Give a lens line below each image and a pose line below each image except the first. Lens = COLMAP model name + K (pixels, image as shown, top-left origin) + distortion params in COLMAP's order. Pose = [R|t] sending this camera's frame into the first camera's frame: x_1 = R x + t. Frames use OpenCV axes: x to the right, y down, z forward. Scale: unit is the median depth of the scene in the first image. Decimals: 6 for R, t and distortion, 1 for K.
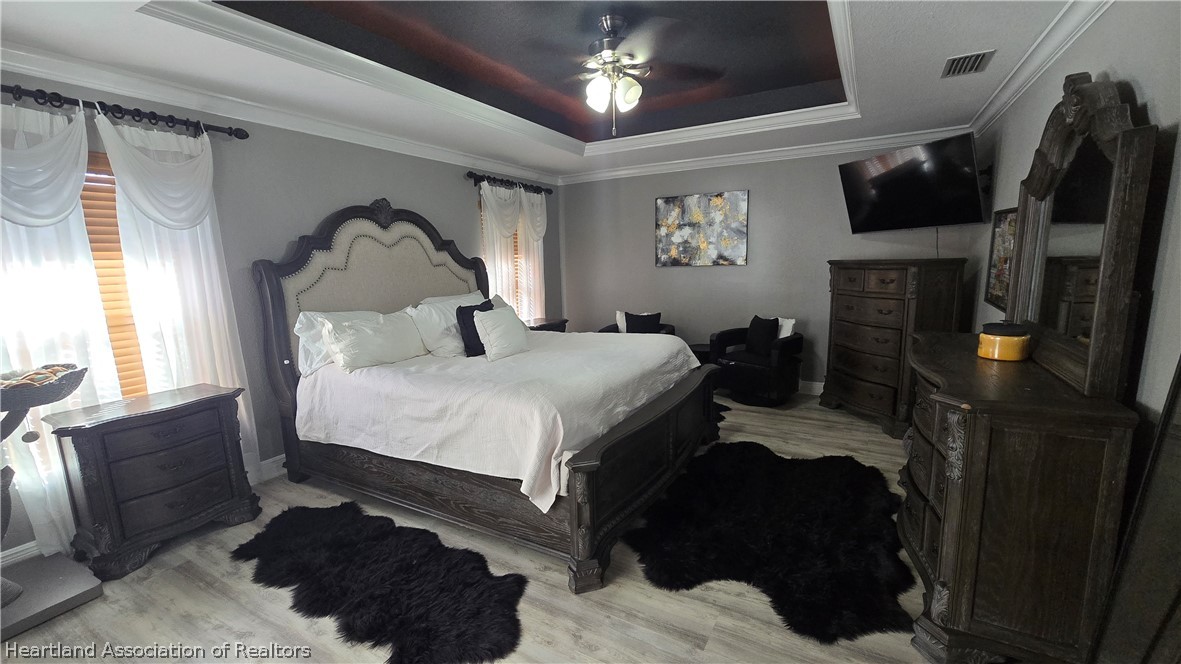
lens RADIAL K [[480.9, 0, 590.4], [0, 480.9, 337.2], [0, 0, 1]] dist [-0.005445, 0.000306]
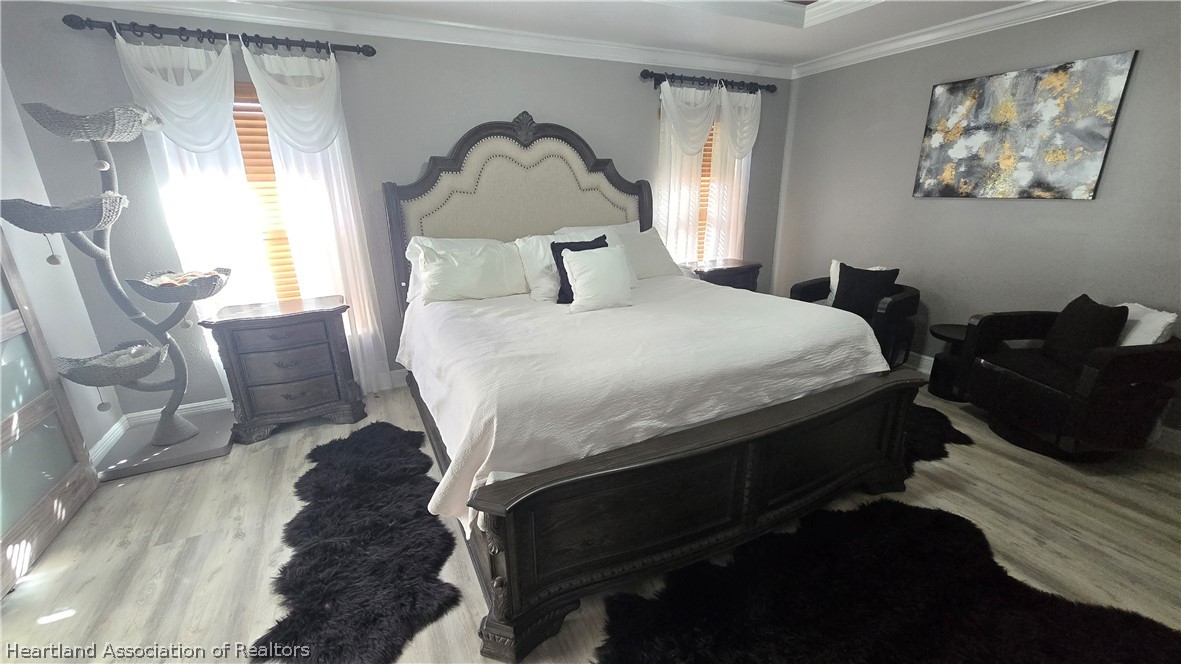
lens RADIAL K [[480.9, 0, 590.4], [0, 480.9, 337.2], [0, 0, 1]] dist [-0.005445, 0.000306]
pose [[0.827424, 0.183341, -0.530807, 0.194375], [-0.098020, 0.977846, 0.184955, -0.048064], [0.552957, -0.101007, 0.827065, 0.248467]]
